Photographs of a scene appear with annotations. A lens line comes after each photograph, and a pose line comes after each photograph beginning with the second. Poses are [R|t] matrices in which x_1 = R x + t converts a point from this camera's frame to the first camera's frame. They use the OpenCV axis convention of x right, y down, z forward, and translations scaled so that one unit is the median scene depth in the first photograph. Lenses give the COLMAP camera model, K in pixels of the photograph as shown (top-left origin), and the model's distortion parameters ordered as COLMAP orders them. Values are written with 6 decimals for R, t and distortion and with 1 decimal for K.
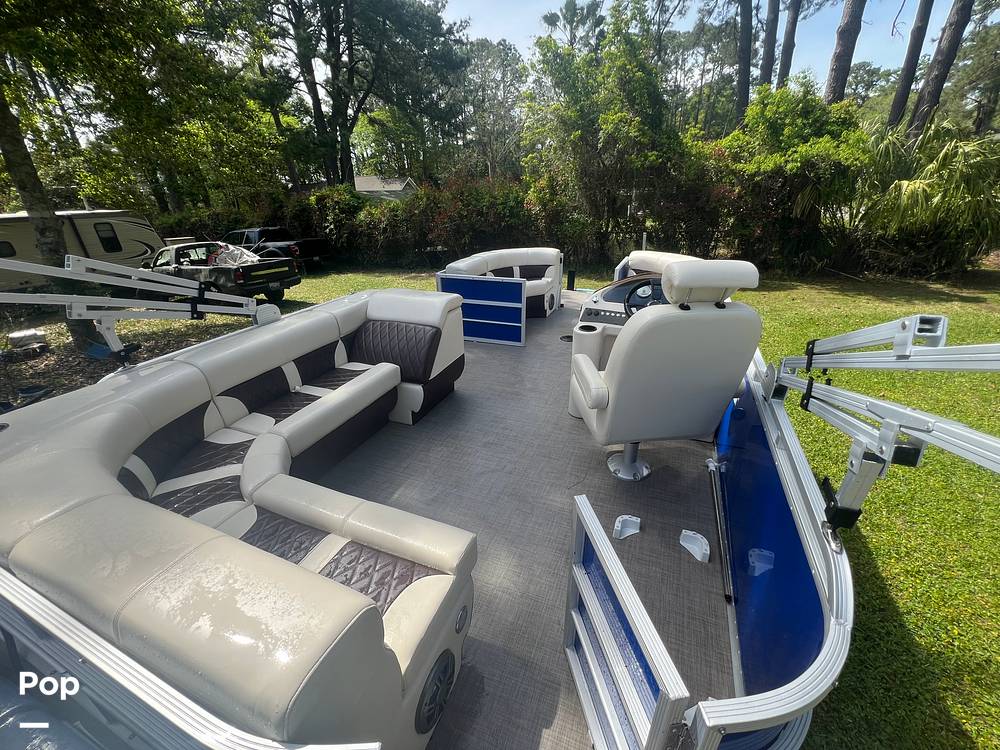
lens RADIAL K [[395.3, 0, 506.5], [0, 395.3, 374.4], [0, 0, 1]] dist [0.003004, 0.000343]
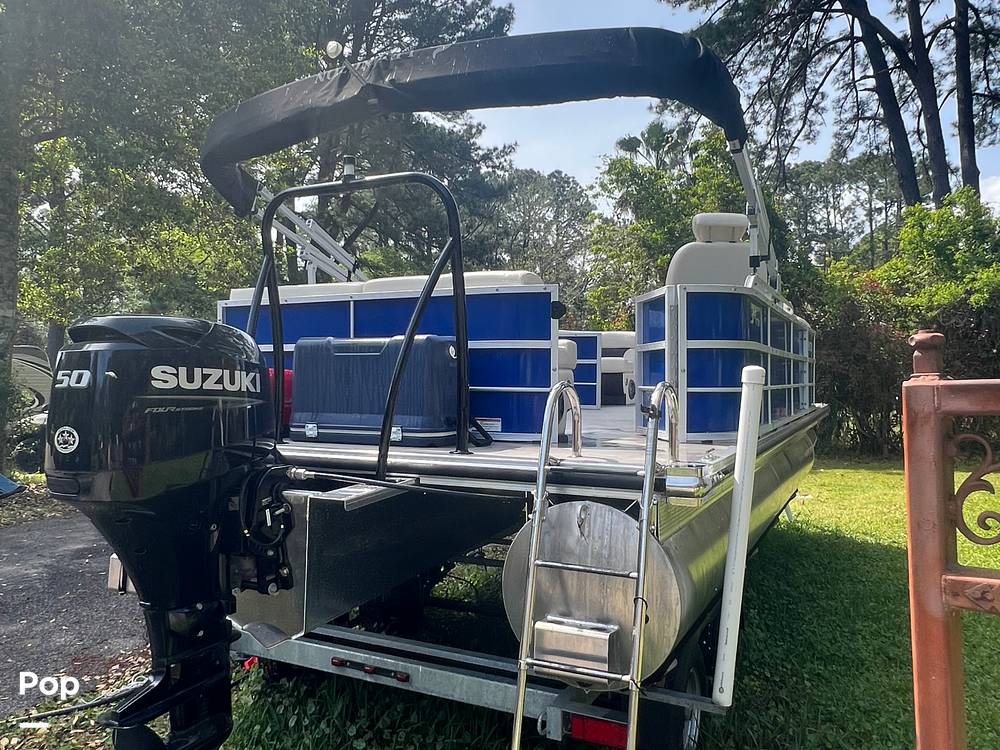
lens RADIAL K [[776.5, 0, 492.7], [0, 776.5, 370.3], [0, 0, 1]] dist [0.001460, -0.004723]
pose [[0.996351, 0.025939, -0.081318, -0.008173], [-0.059080, 0.897178, -0.437699, 0.099493], [0.061603, 0.440906, 0.895437, -0.093455]]
